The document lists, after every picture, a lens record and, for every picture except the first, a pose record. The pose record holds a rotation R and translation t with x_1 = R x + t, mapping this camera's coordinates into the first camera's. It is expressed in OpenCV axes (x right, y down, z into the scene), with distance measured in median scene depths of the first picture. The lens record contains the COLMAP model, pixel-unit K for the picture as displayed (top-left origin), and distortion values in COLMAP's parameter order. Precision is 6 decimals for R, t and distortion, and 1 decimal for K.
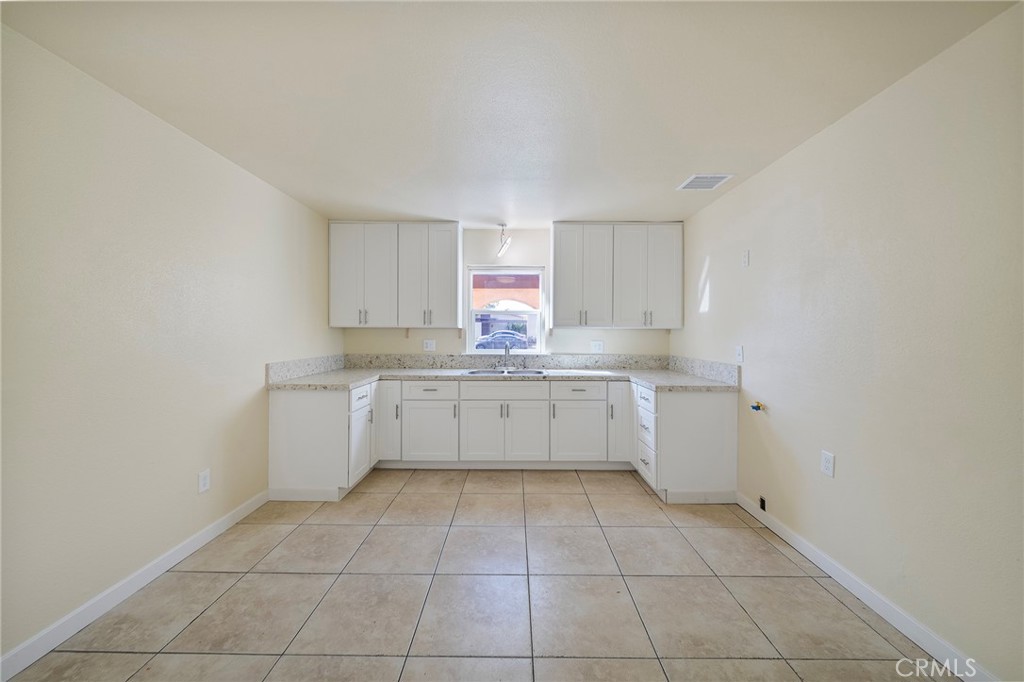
lens RADIAL K [[372.8, 0, 510.6], [0, 372.8, 329.1], [0, 0, 1]] dist [-0.000314, -0.000042]
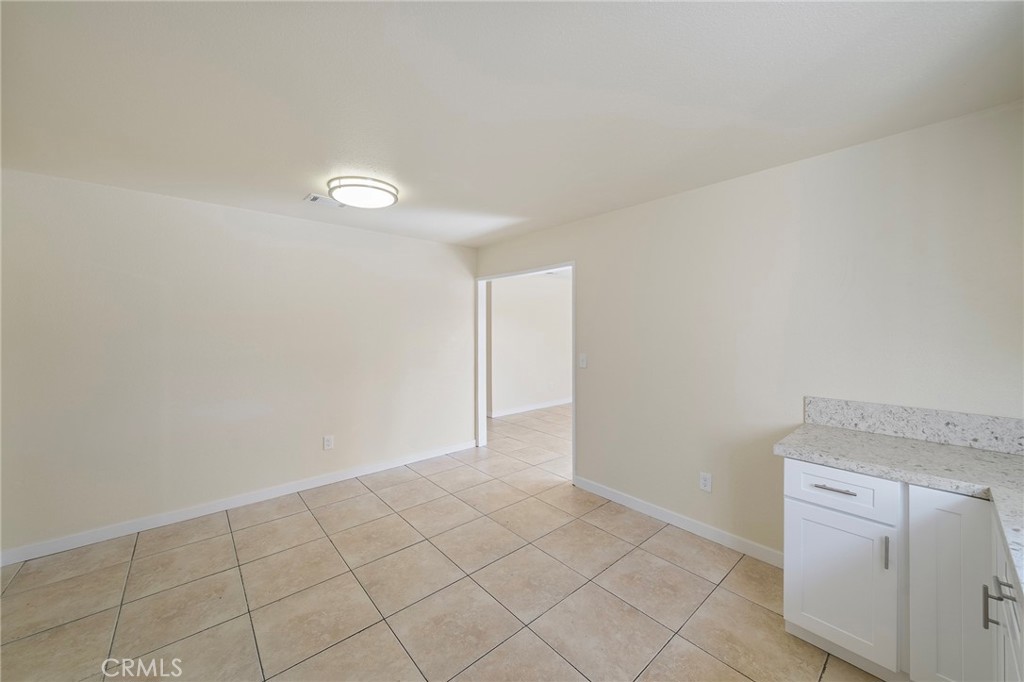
lens RADIAL K [[373.8, 0, 508.3], [0, 373.8, 332.5], [0, 0, 1]] dist [-0.000005, 0.000000]
pose [[-0.751320, -0.000219, -0.659938, 0.372082], [0.000651, 0.999999, -0.001073, -0.044081], [0.659938, -0.001235, -0.751319, 1.446681]]
